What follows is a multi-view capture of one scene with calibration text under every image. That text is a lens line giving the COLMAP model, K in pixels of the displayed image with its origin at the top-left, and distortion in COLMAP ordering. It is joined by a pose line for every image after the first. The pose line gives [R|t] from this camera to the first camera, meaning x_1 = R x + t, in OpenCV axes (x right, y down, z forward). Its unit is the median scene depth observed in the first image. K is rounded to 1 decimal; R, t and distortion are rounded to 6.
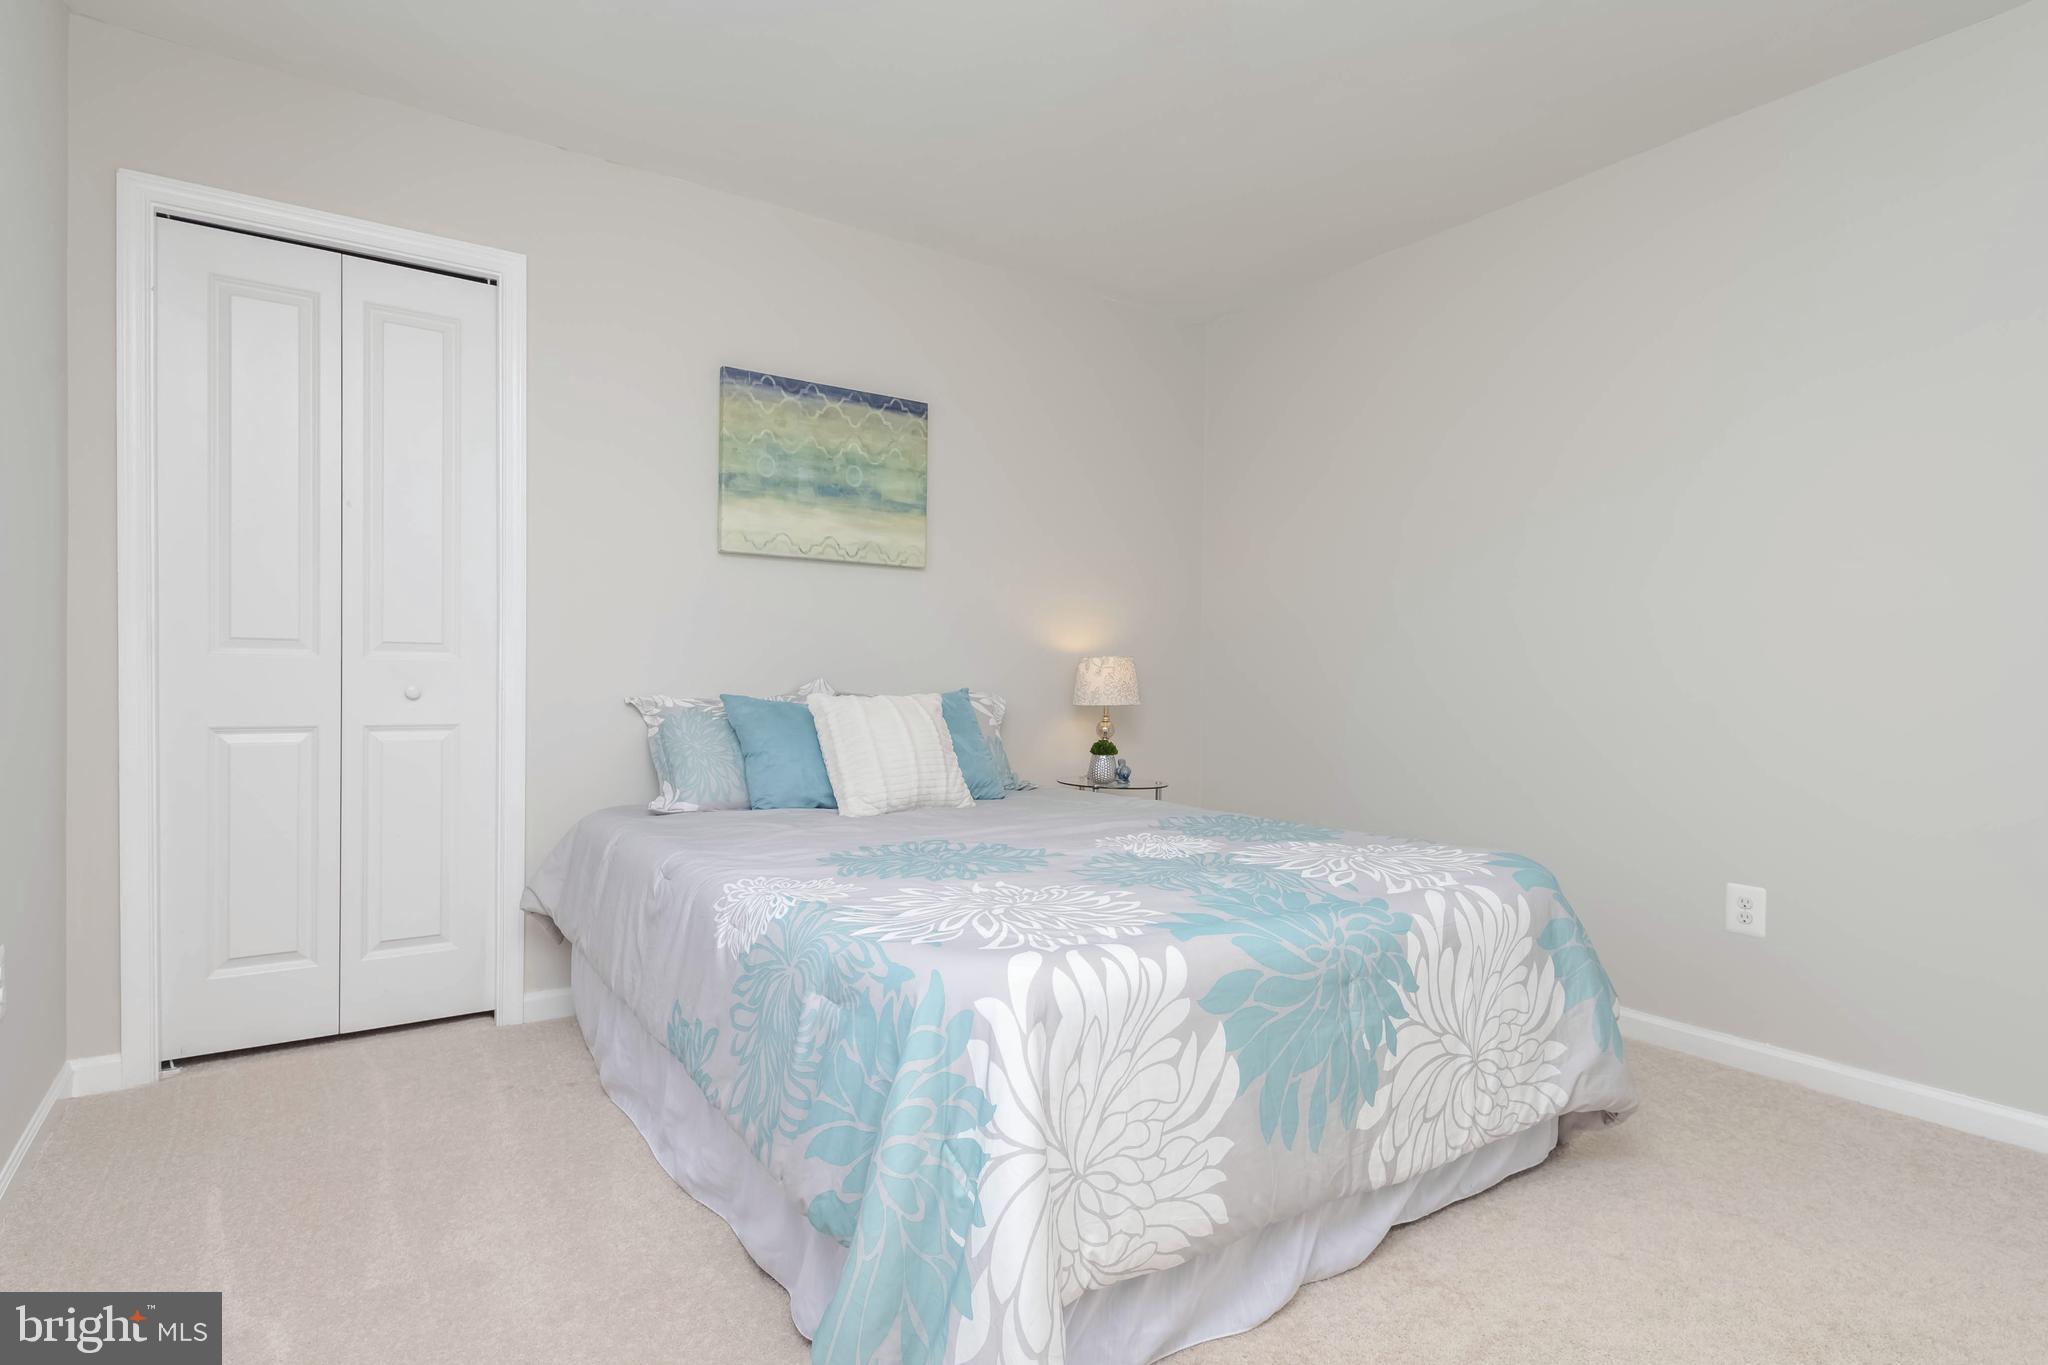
lens RADIAL K [[1080.2, 0, 1039.7], [0, 1080.2, 688.7], [0, 0, 1]] dist [0.016238, -0.015599]
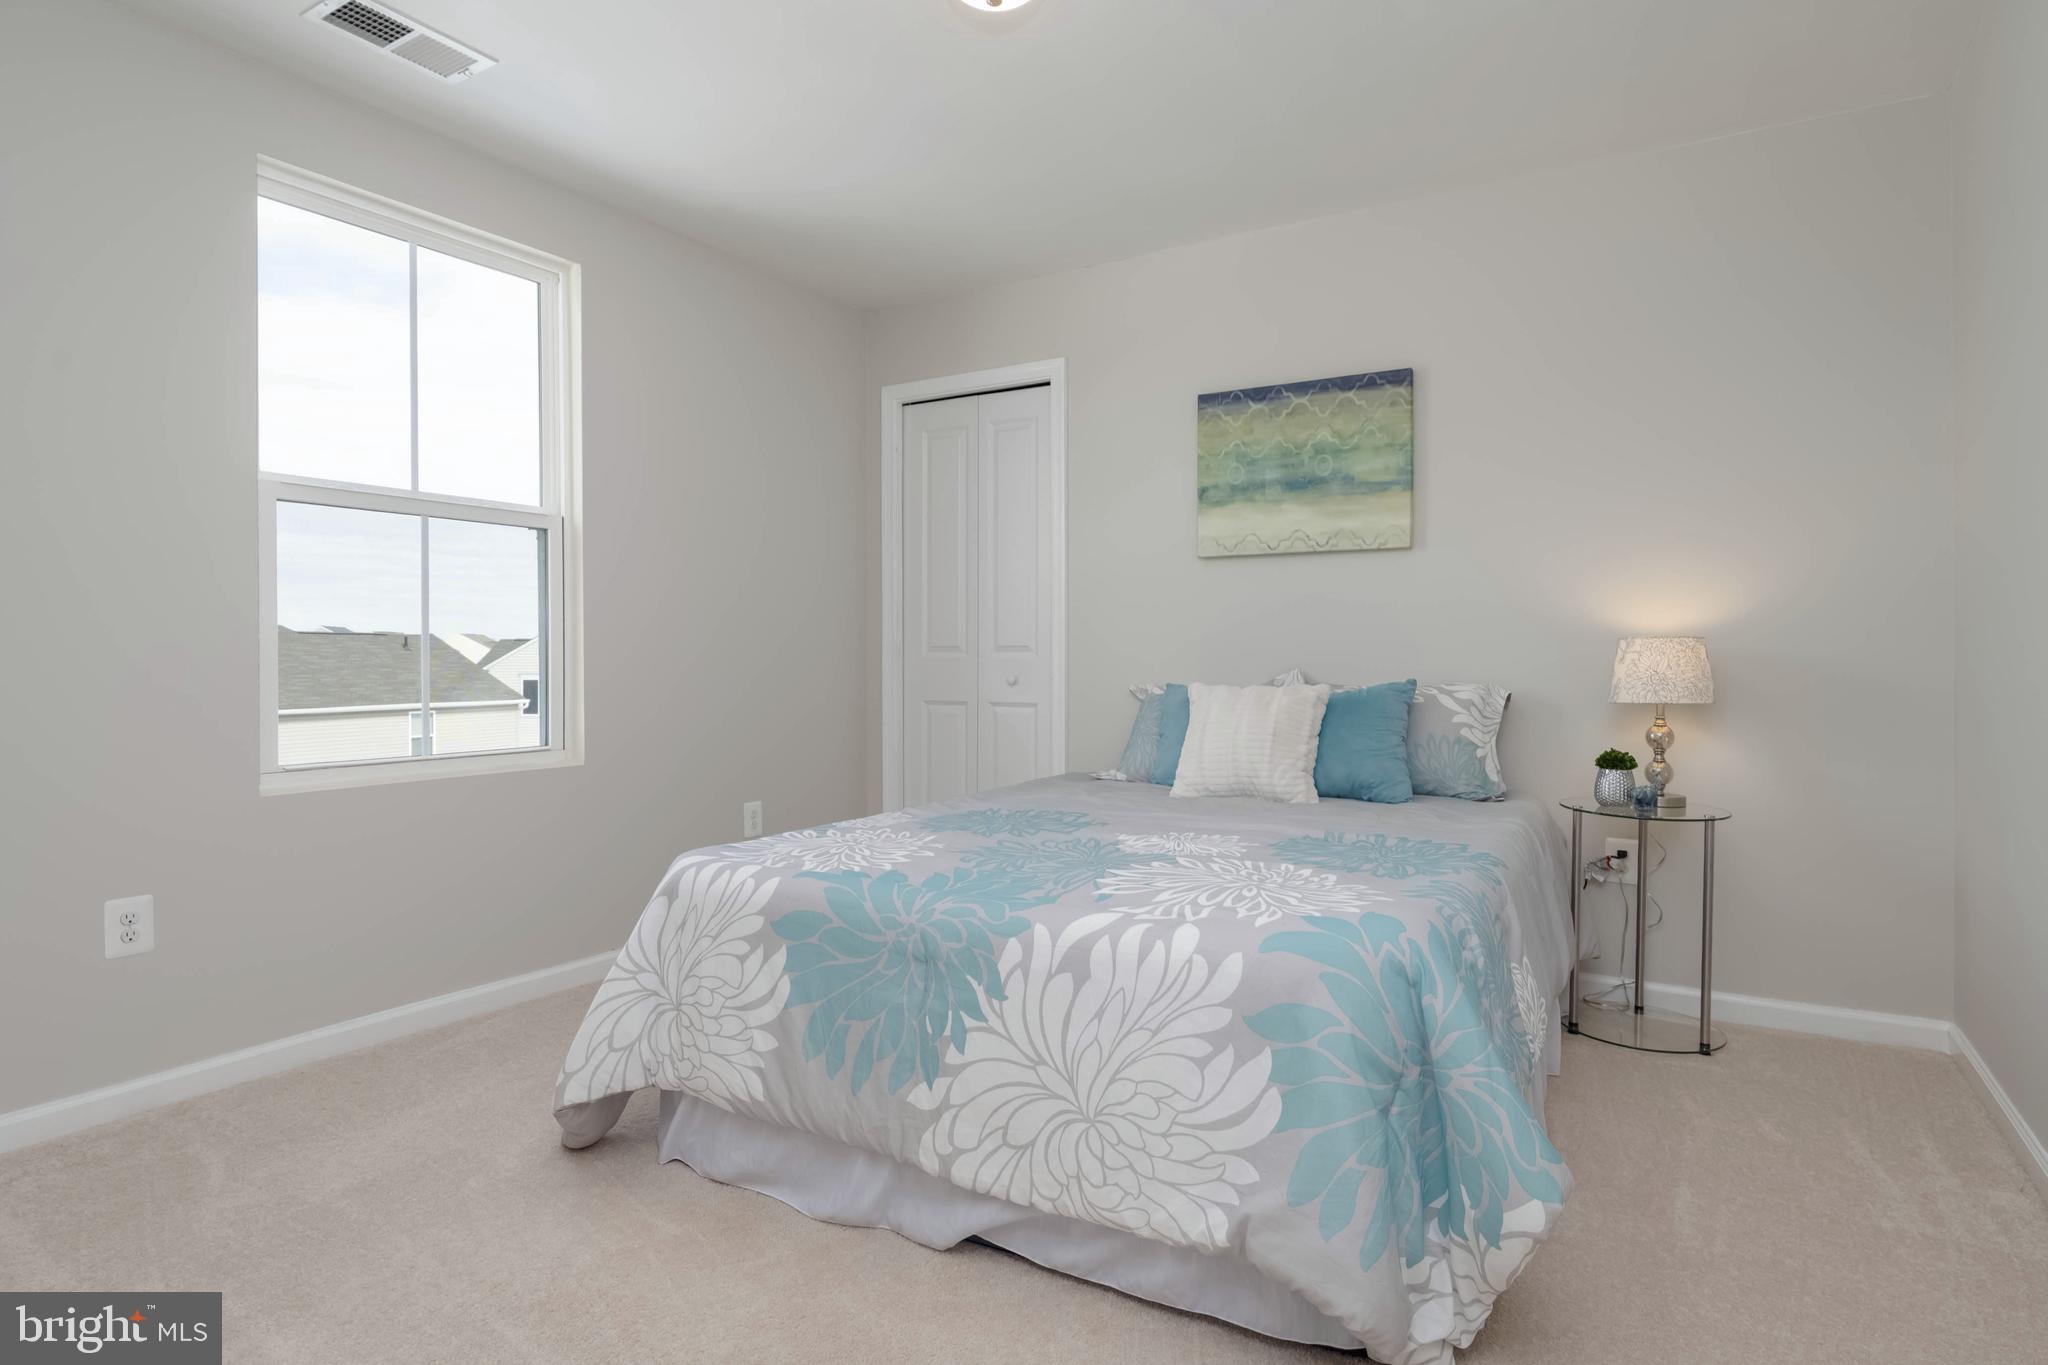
lens RADIAL K [[1137.1, 0, 1021.4], [0, 1137.1, 650.1], [0, 0, 1]] dist [0.003433, 0.000065]
pose [[0.398437, -0.020768, -0.916960, 0.720333], [-0.005266, 0.999675, -0.024929, 0.000983], [0.917181, 0.014761, 0.398198, 0.354708]]
